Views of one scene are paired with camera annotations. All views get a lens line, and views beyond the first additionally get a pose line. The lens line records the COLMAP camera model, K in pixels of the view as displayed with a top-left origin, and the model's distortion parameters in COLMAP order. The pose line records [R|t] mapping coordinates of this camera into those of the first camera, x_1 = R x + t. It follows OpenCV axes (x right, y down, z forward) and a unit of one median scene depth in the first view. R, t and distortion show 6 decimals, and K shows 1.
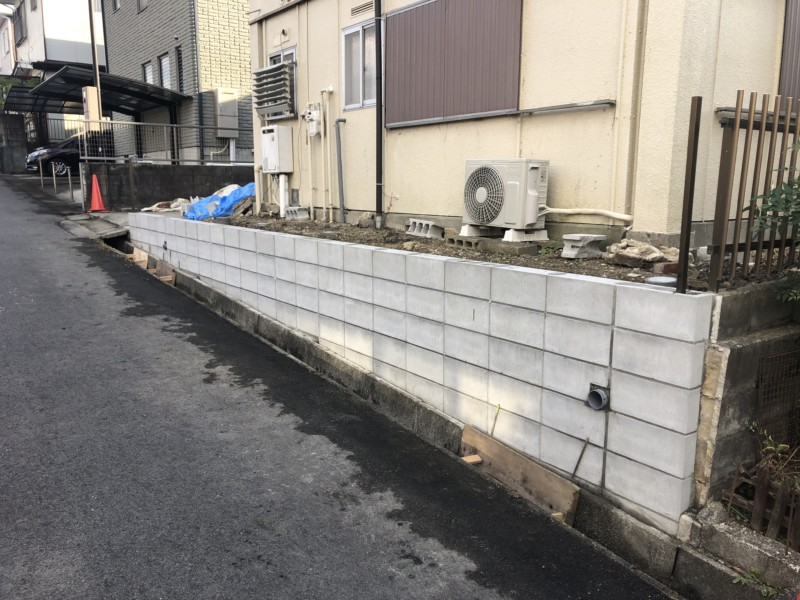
lens RADIAL K [[676.4, 0, 400.0], [0, 676.4, 300.0], [0, 0, 1]] dist [0.014976, 0.001806]
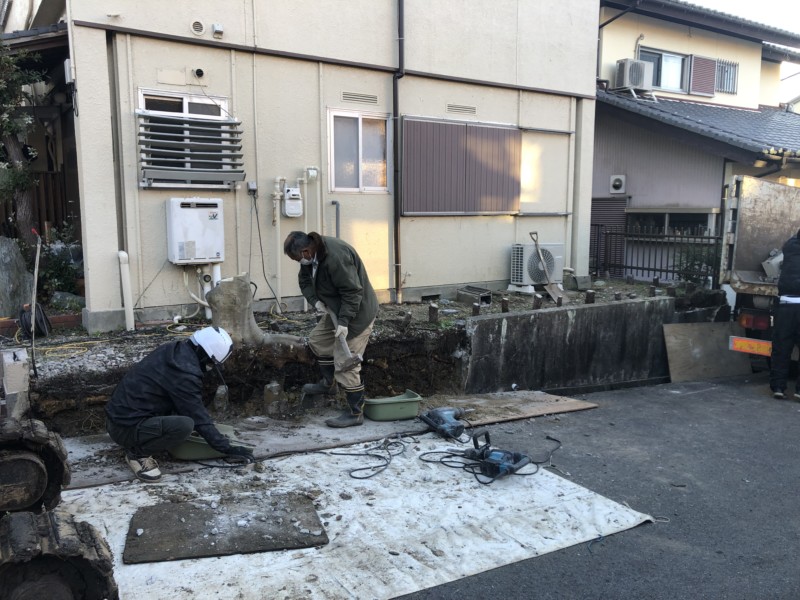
lens RADIAL K [[658.9, 0, 400.0], [0, 658.9, 300.0], [0, 0, 1]] dist [0.010113, -0.002414]
pose [[0.032640, -0.141691, 0.989373, -1.067827], [0.166044, 0.976913, 0.134429, -0.251597], [-0.985578, 0.159892, 0.055413, 0.920252]]
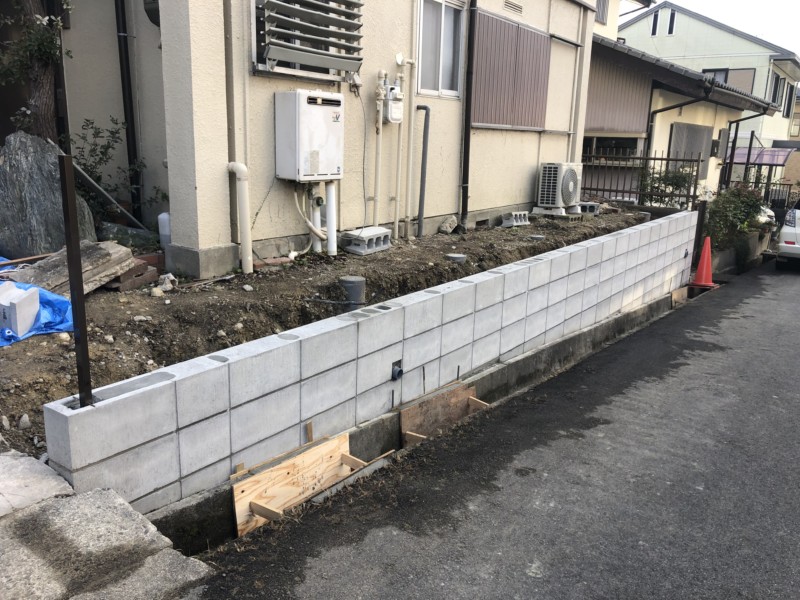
lens RADIAL K [[668.1, 0, 411.1], [0, 668.1, 295.0], [0, 0, 1]] dist [0.020989, 0.005086]
pose [[-0.340864, -0.236404, 0.909904, -0.876734], [0.118340, 0.949378, 0.290993, -0.299693], [-0.932634, 0.206867, -0.295633, 1.345370]]
